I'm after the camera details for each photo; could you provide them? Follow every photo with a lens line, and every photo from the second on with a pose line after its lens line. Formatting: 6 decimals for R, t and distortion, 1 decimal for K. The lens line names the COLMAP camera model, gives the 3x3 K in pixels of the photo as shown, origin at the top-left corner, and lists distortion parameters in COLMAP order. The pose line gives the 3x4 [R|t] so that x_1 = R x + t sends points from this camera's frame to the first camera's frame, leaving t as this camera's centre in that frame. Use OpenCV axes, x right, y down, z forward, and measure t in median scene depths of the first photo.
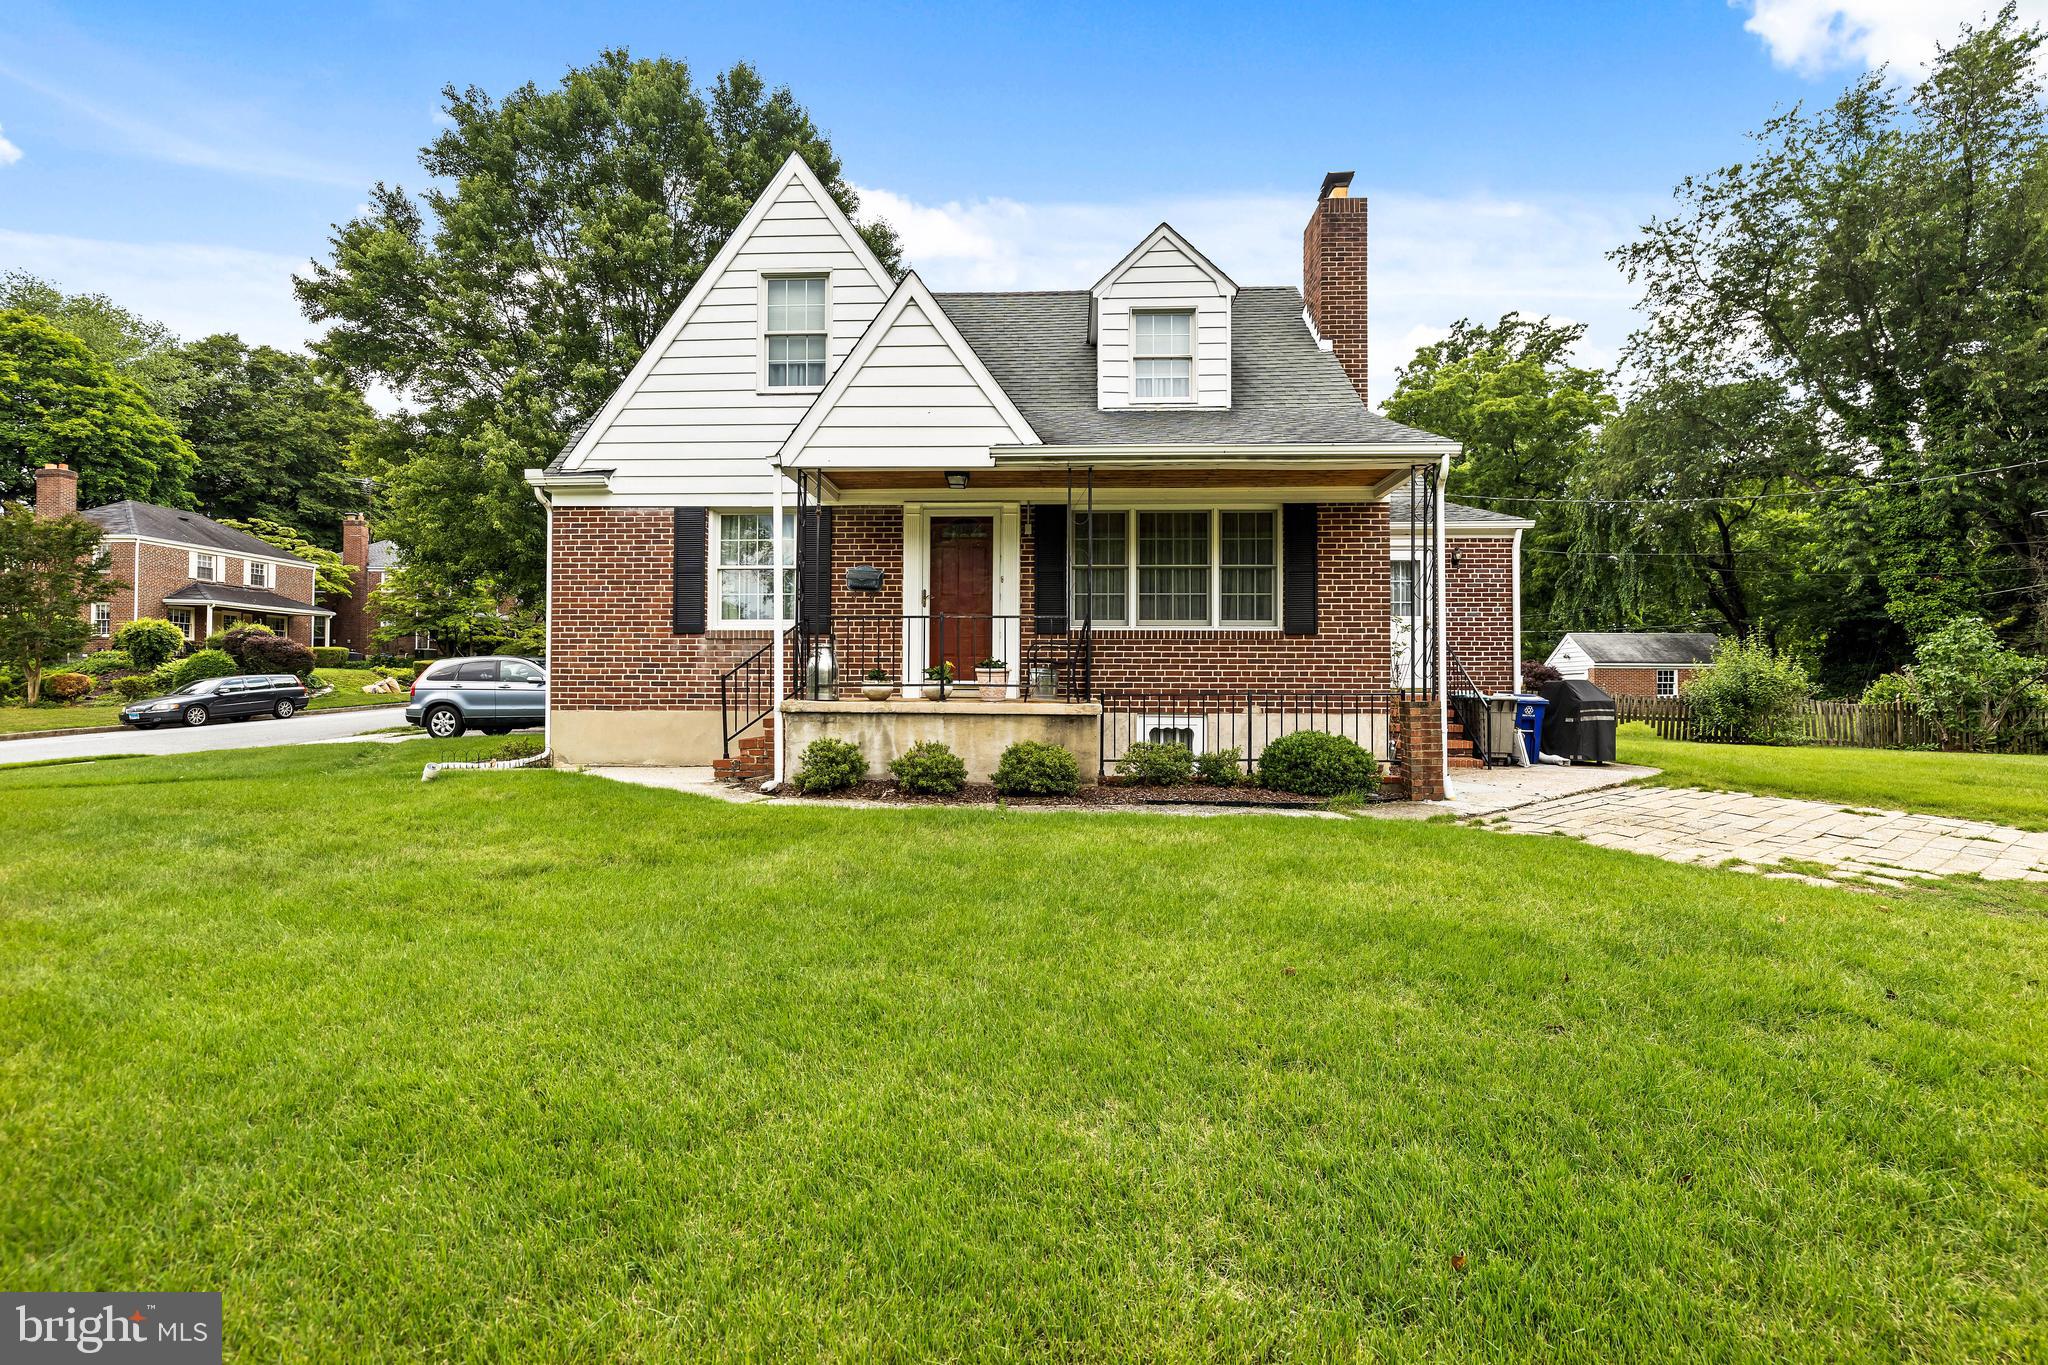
lens RADIAL K [[912.4, 0, 1020.3], [0, 912.4, 679.5], [0, 0, 1]] dist [-0.002805, 0.000145]
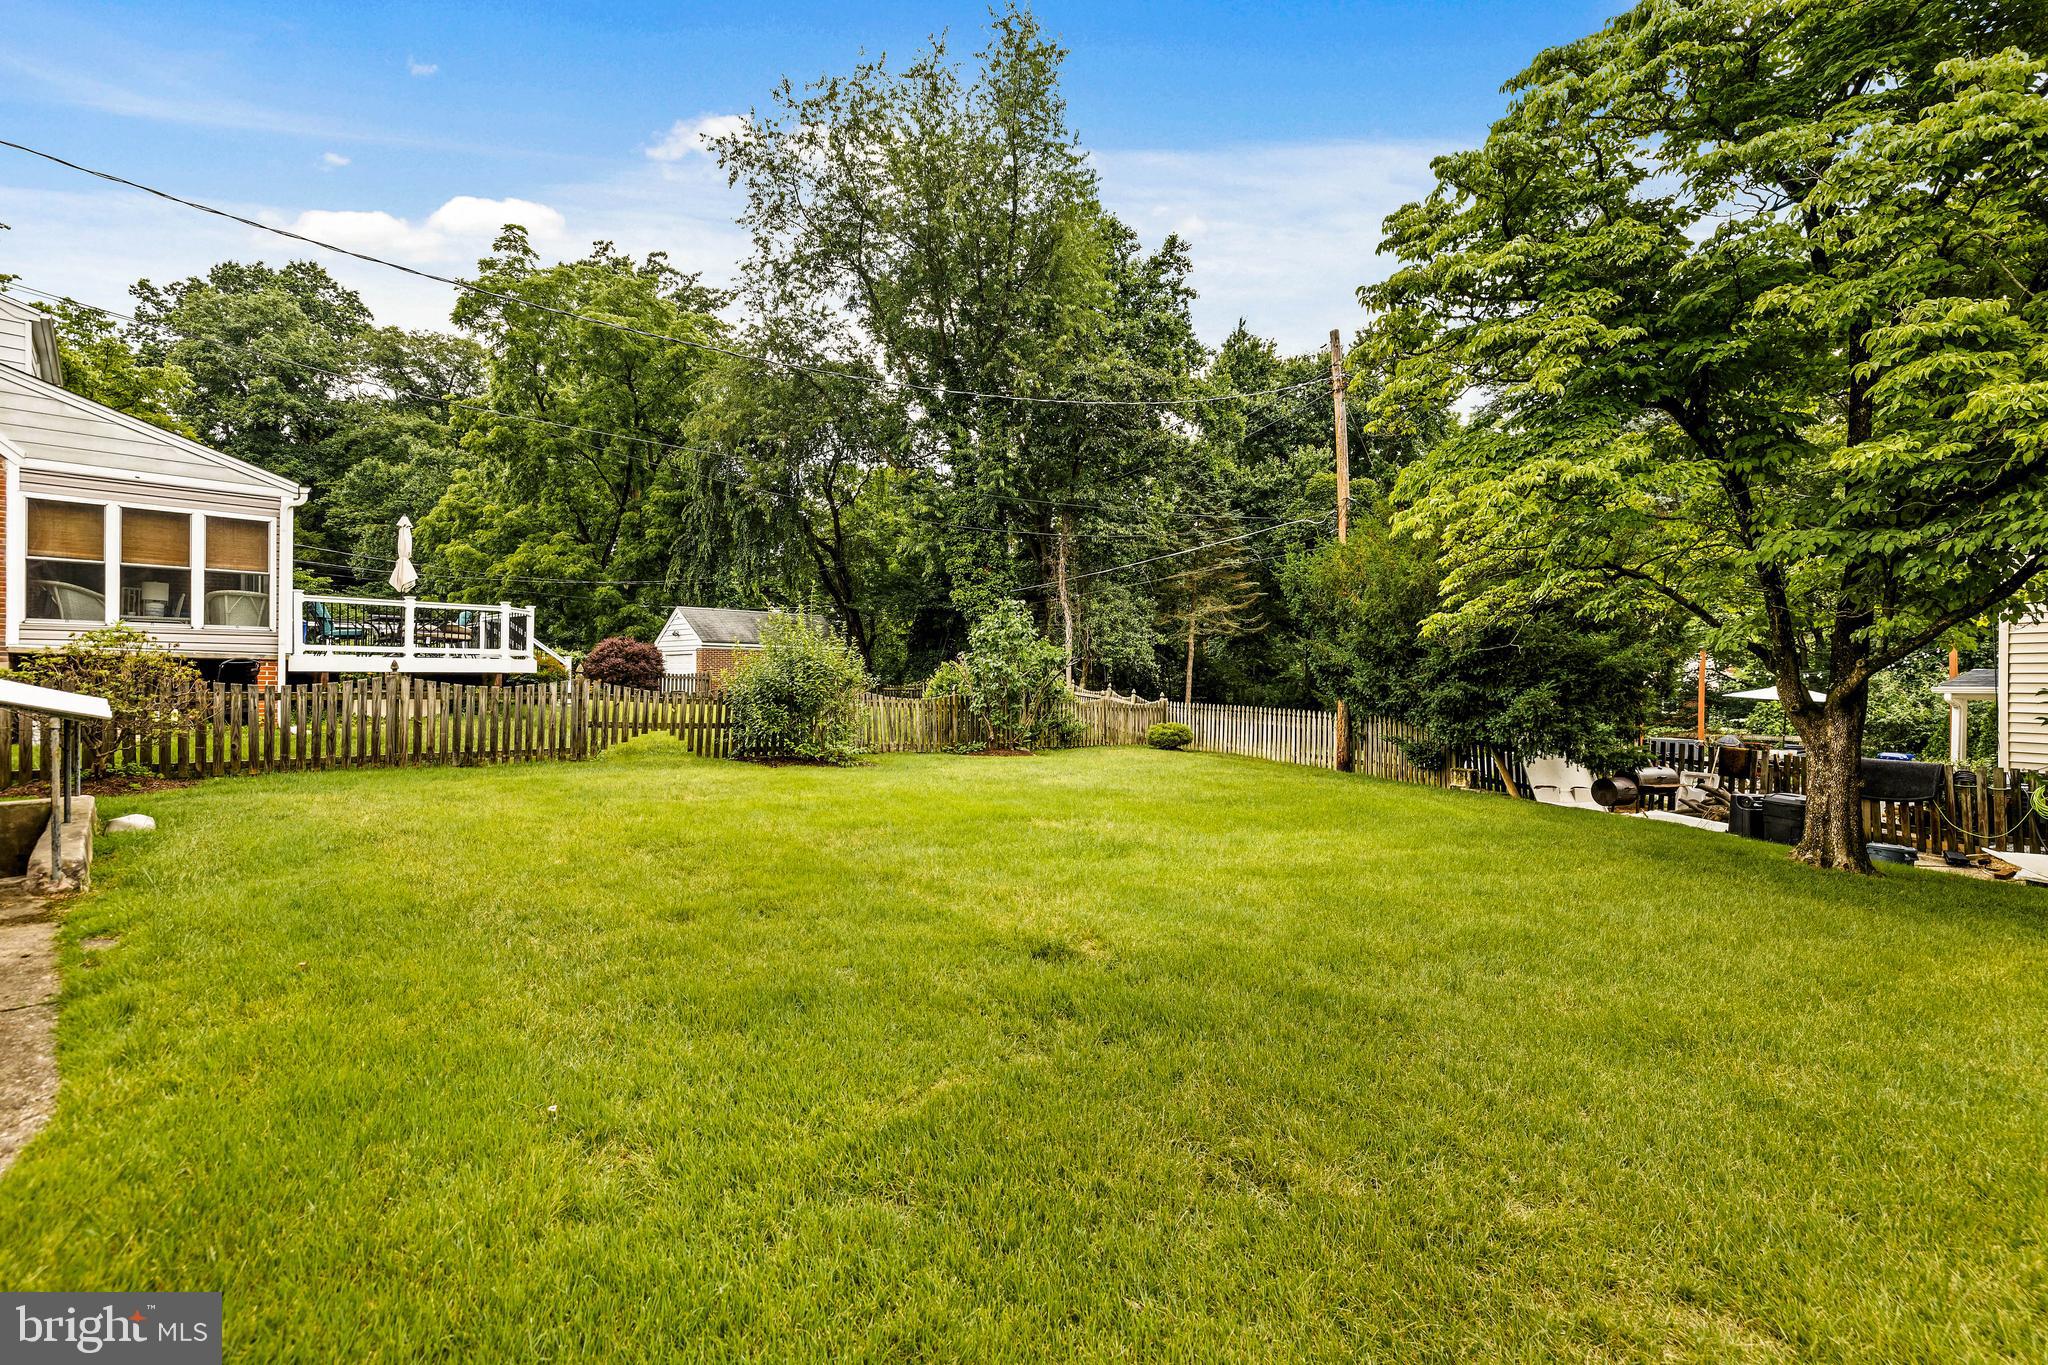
lens RADIAL K [[874.9, 0, 1039.2], [0, 874.9, 685.5], [0, 0, 1]] dist [0.001163, 0.000281]
pose [[0.658779, -0.008919, 0.752283, 0.422009], [-0.016035, 0.999536, 0.025893, -0.008002], [-0.752165, -0.029121, 0.658331, 0.421114]]
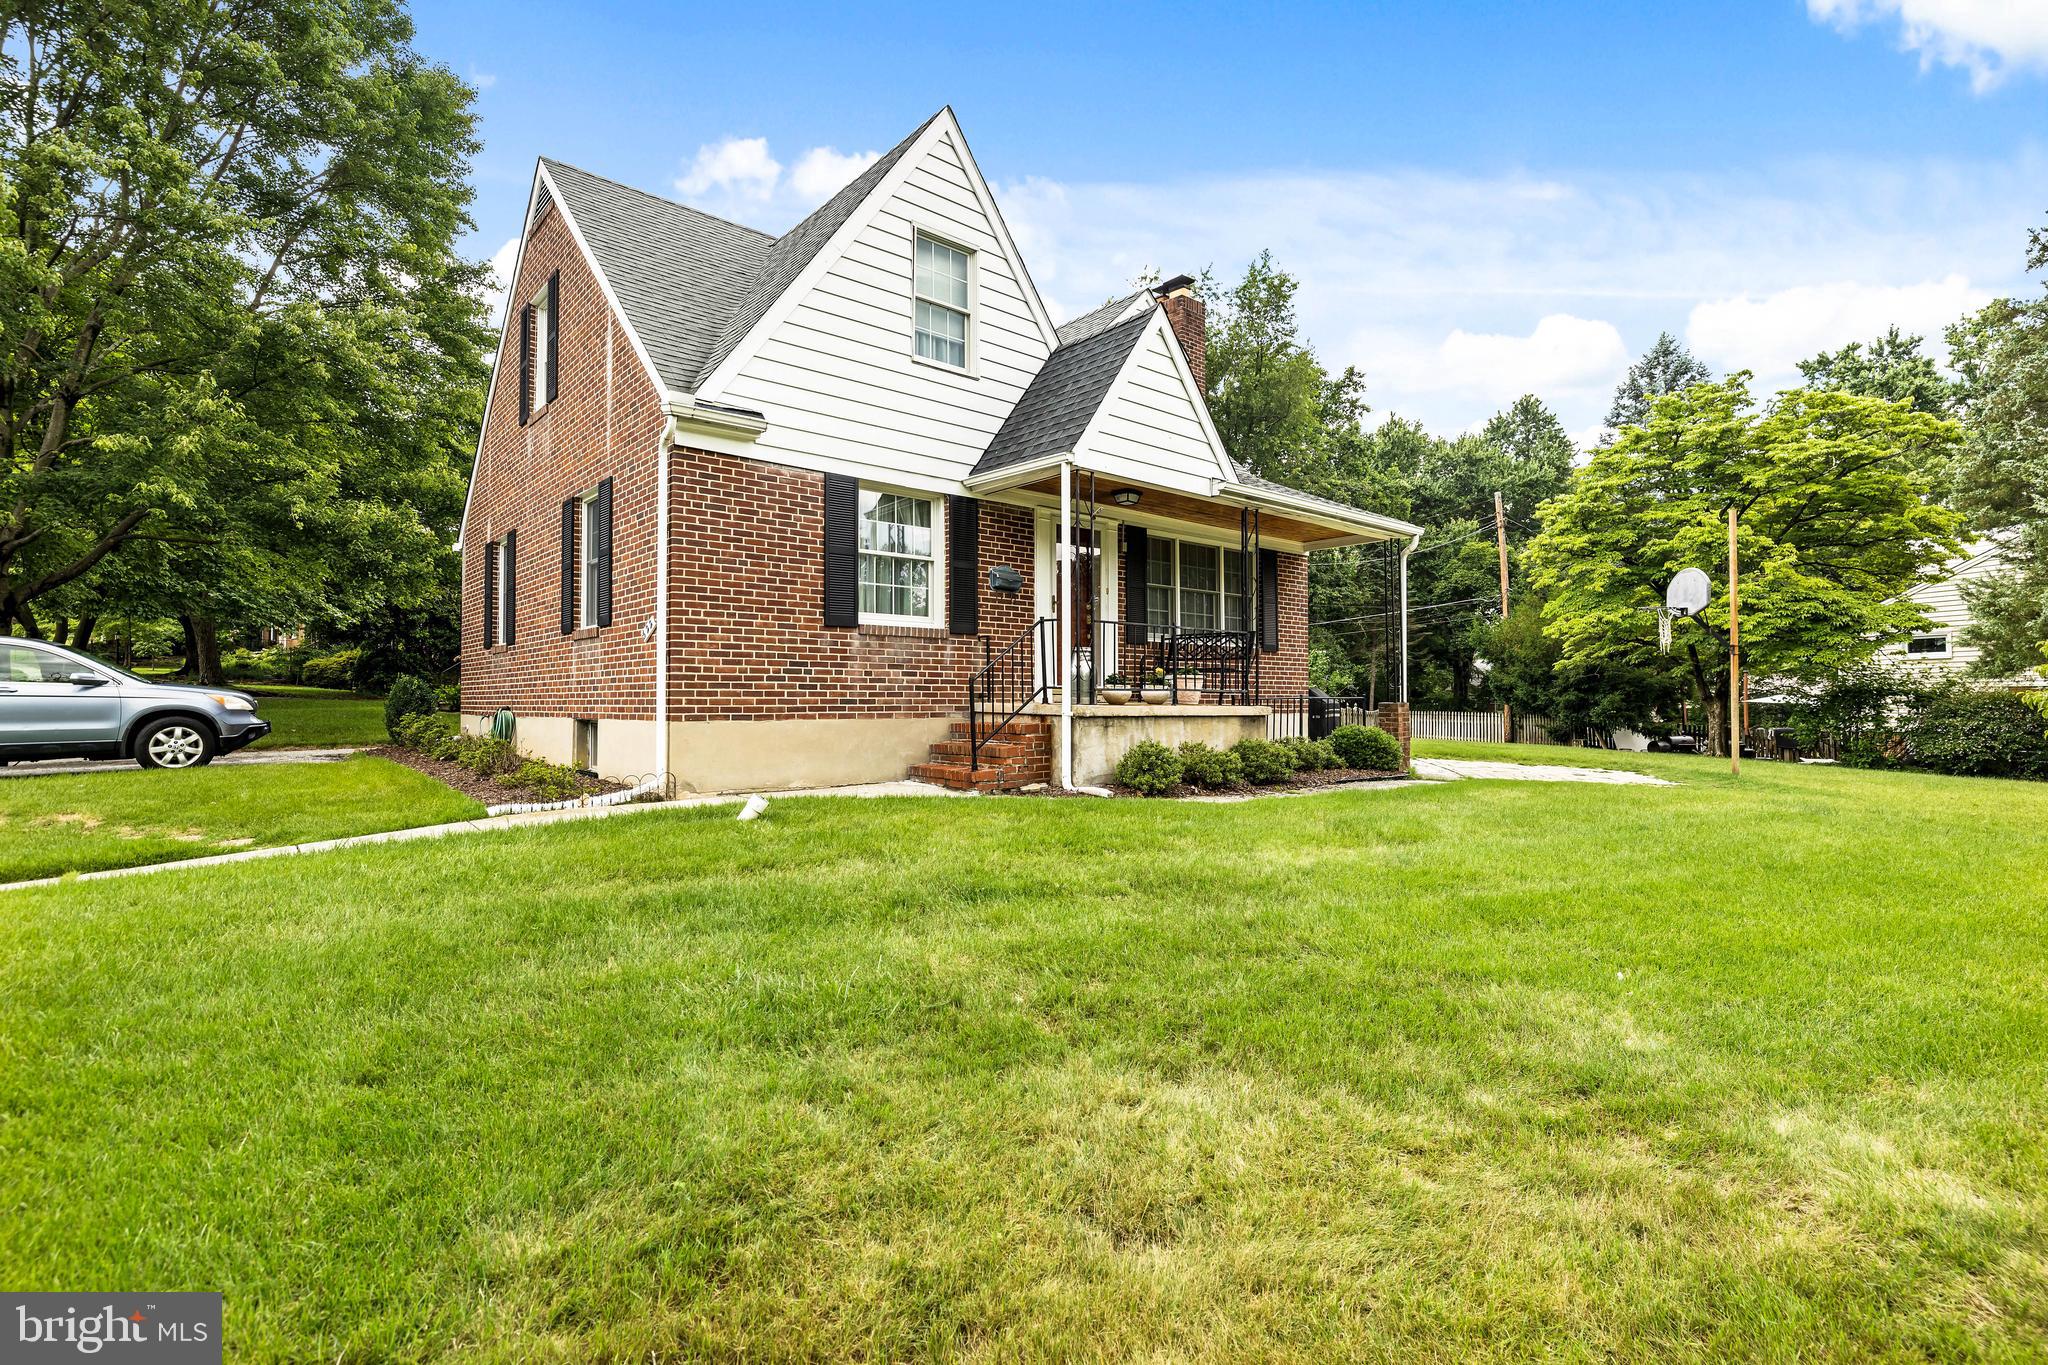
lens RADIAL K [[949.5, 0, 1017.4], [0, 949.5, 685.6], [0, 0, 1]] dist [-0.012106, -0.000199]
pose [[0.733218, 0.007964, 0.679947, -0.466788], [-0.008316, 0.999962, -0.002744, 0.002528], [-0.679942, -0.003643, 0.733257, 0.140574]]
